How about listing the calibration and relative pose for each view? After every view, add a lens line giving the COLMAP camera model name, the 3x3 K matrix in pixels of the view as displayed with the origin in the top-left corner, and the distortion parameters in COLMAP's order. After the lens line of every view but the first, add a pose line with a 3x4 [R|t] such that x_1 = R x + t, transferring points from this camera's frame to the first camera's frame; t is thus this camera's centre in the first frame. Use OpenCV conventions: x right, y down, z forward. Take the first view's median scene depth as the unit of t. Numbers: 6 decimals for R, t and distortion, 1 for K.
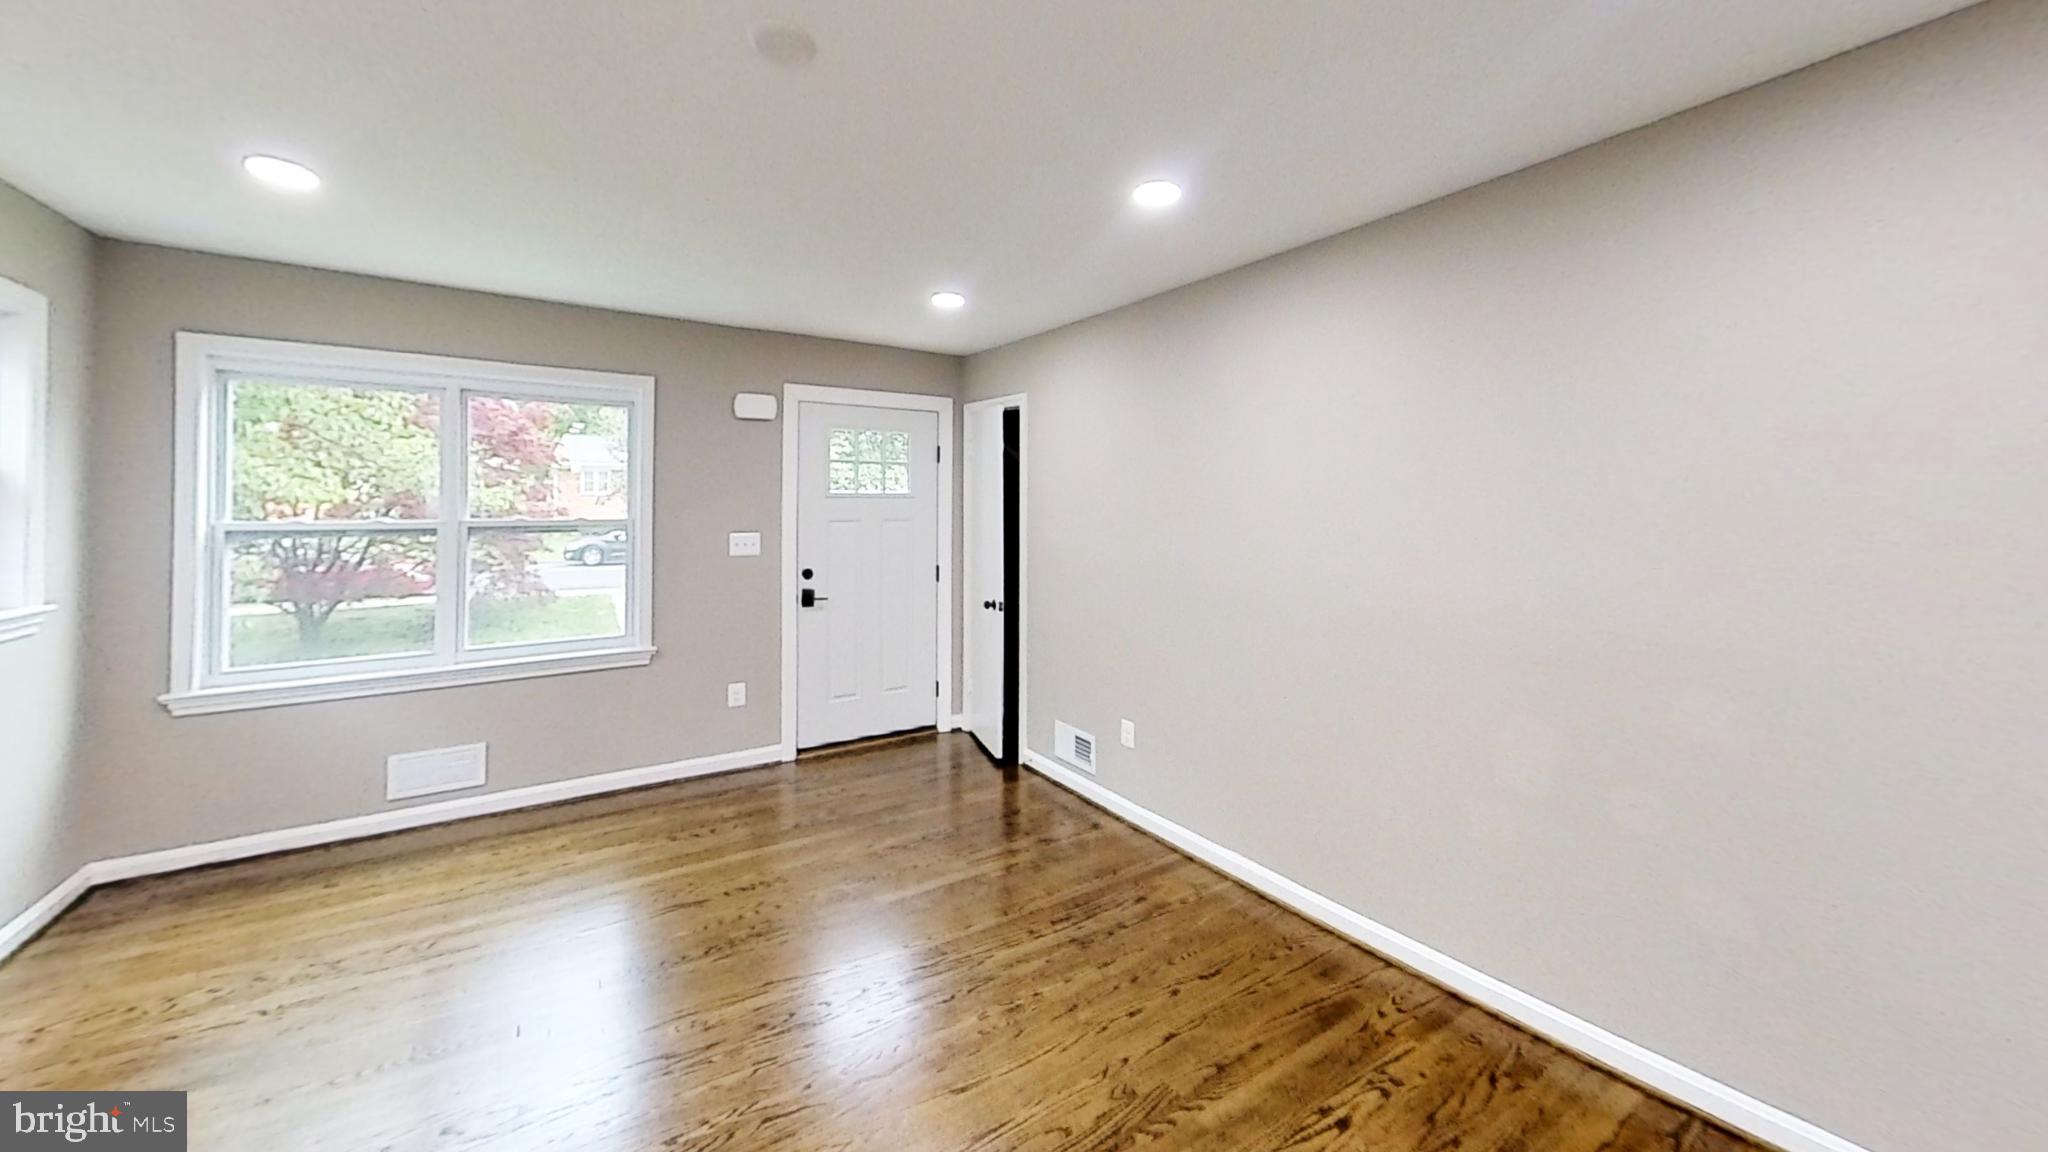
lens RADIAL K [[750.6, 0, 1031.6], [0, 750.6, 566.5], [0, 0, 1]] dist [0.008382, 0.000129]
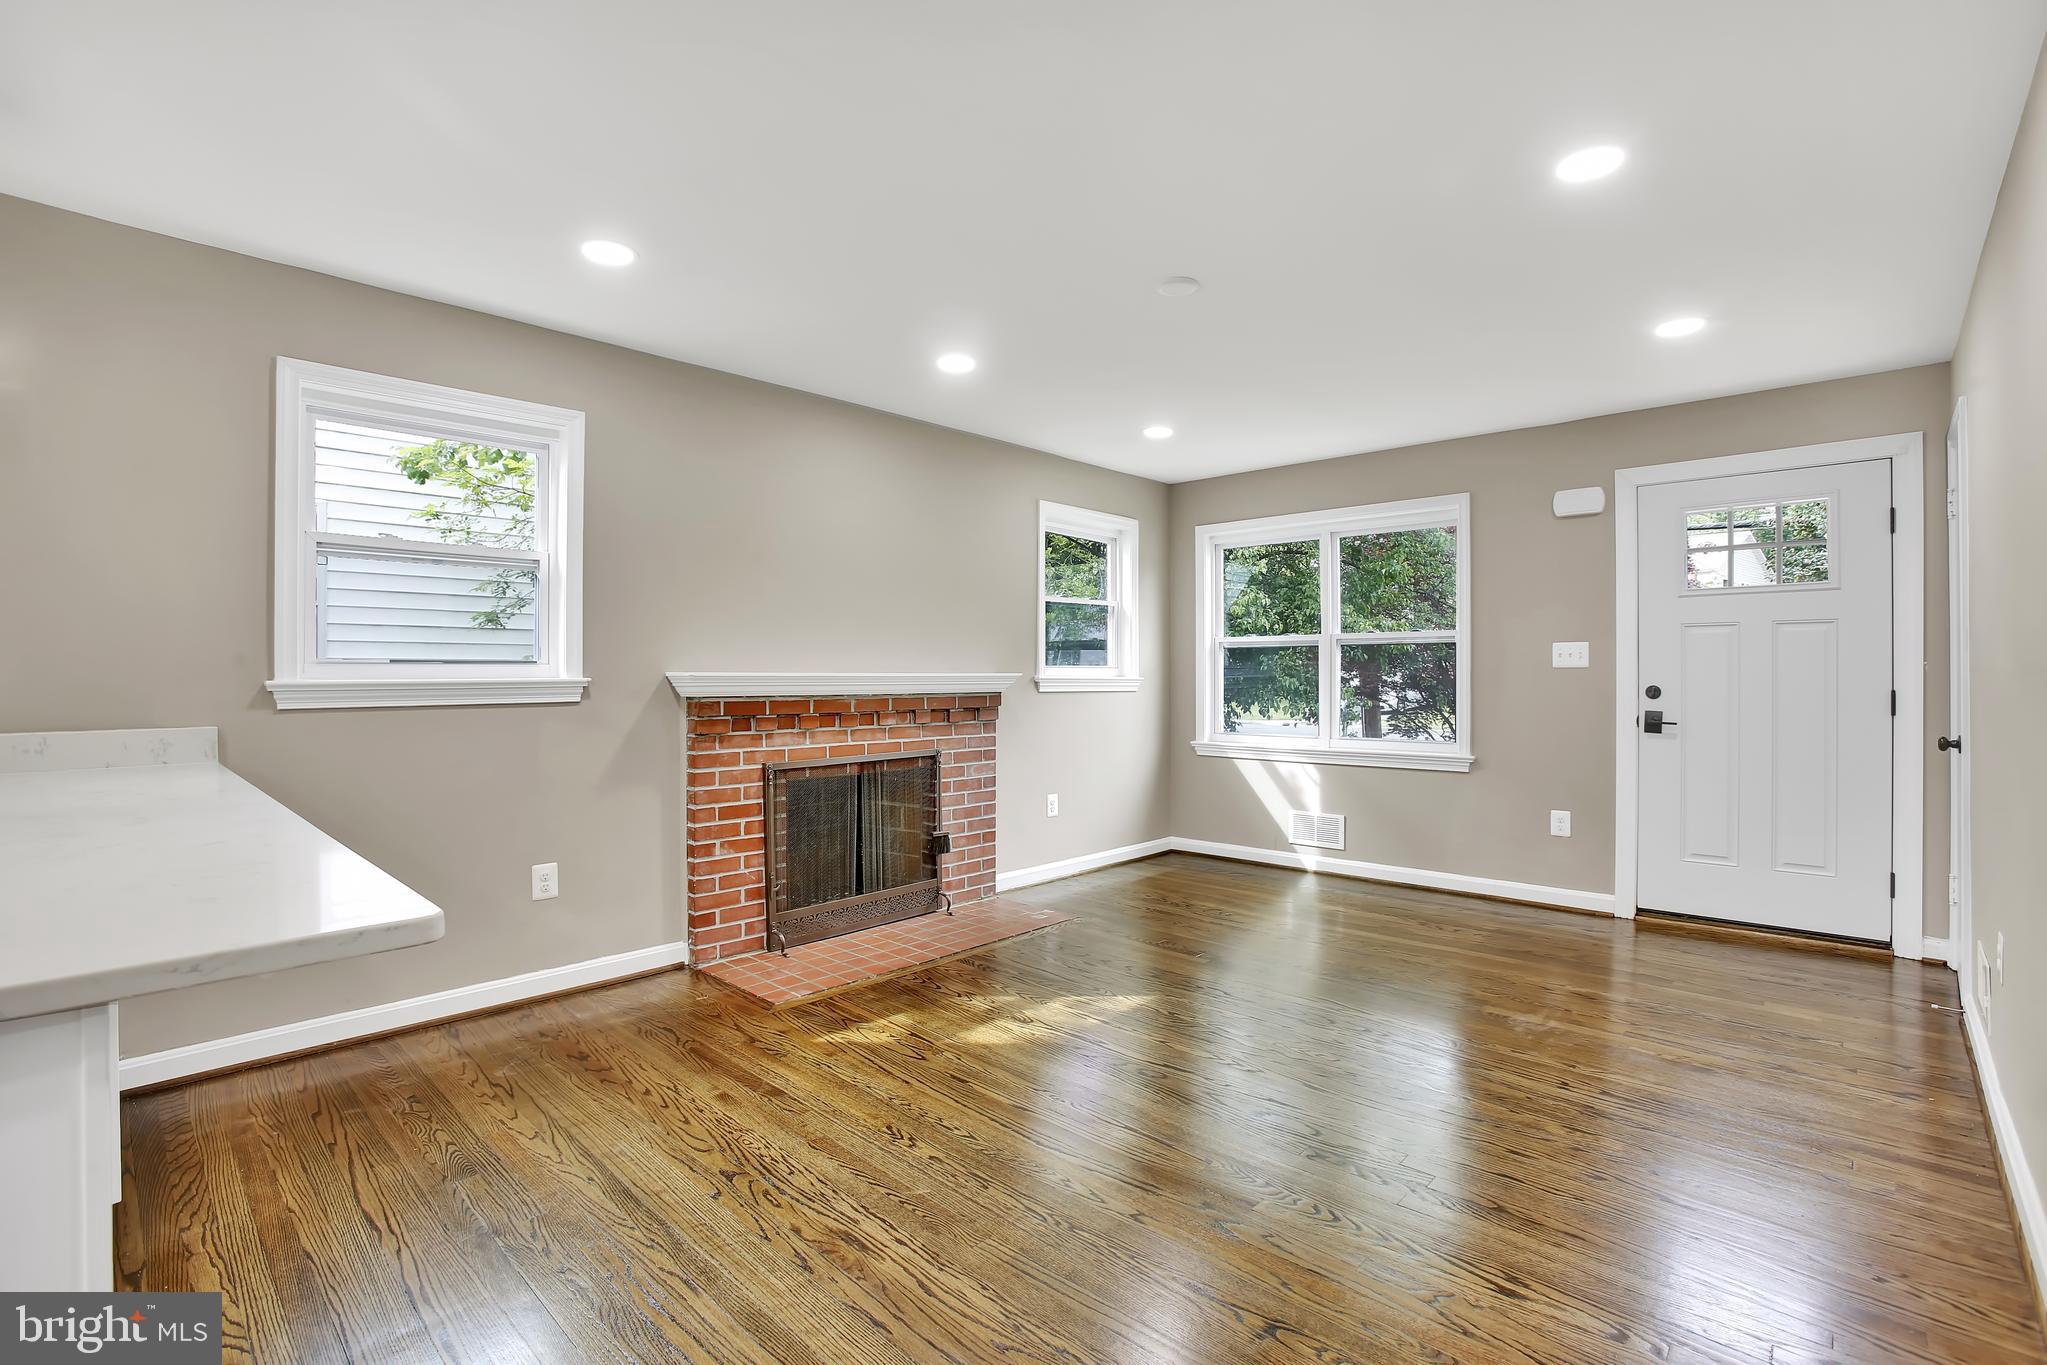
lens RADIAL K [[910.8, 0, 1027.5], [0, 910.8, 683.1], [0, 0, 1]] dist [-0.001555, -0.000083]
pose [[0.225839, -0.005544, -0.974149, 0.515606], [-0.082716, 0.996263, -0.024846, 0.081774], [0.970647, 0.086189, 0.224537, 0.116906]]
